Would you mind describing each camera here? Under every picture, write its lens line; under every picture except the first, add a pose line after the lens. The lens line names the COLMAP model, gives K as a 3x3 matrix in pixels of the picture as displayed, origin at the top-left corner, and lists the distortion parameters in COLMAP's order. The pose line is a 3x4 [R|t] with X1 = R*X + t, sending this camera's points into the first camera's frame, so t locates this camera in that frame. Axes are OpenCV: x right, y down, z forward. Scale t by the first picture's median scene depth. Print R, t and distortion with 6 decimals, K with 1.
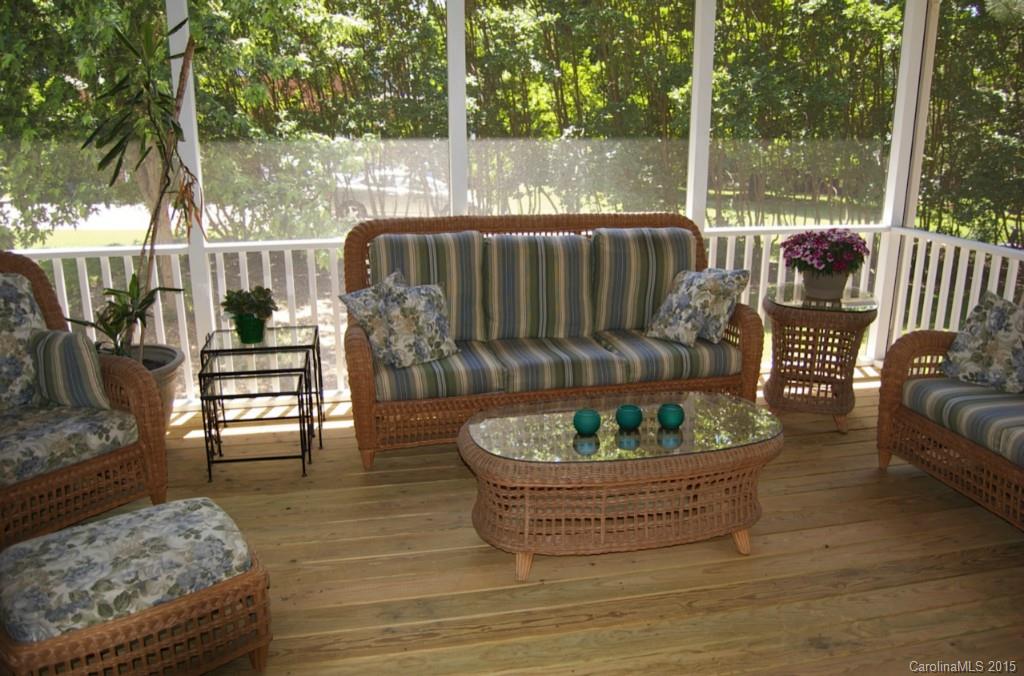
lens RADIAL K [[789.4, 0, 512.0], [0, 789.4, 338.0], [0, 0, 1]] dist [-0.091743, 0.013330]
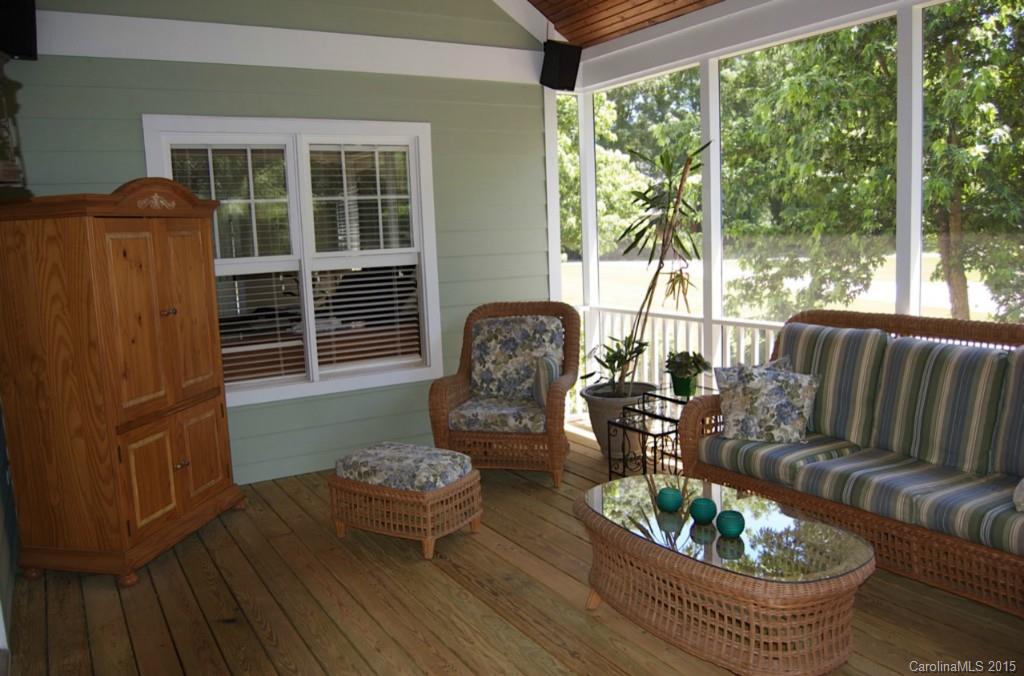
lens RADIAL K [[789.4, 0, 512.0], [0, 789.4, 338.0], [0, 0, 1]] dist [-0.091743, 0.013330]
pose [[0.326189, 0.109552, -0.938935, 0.676452], [-0.209319, 0.976976, 0.041273, -0.071637], [0.921838, 0.183074, 0.341610, 0.281813]]
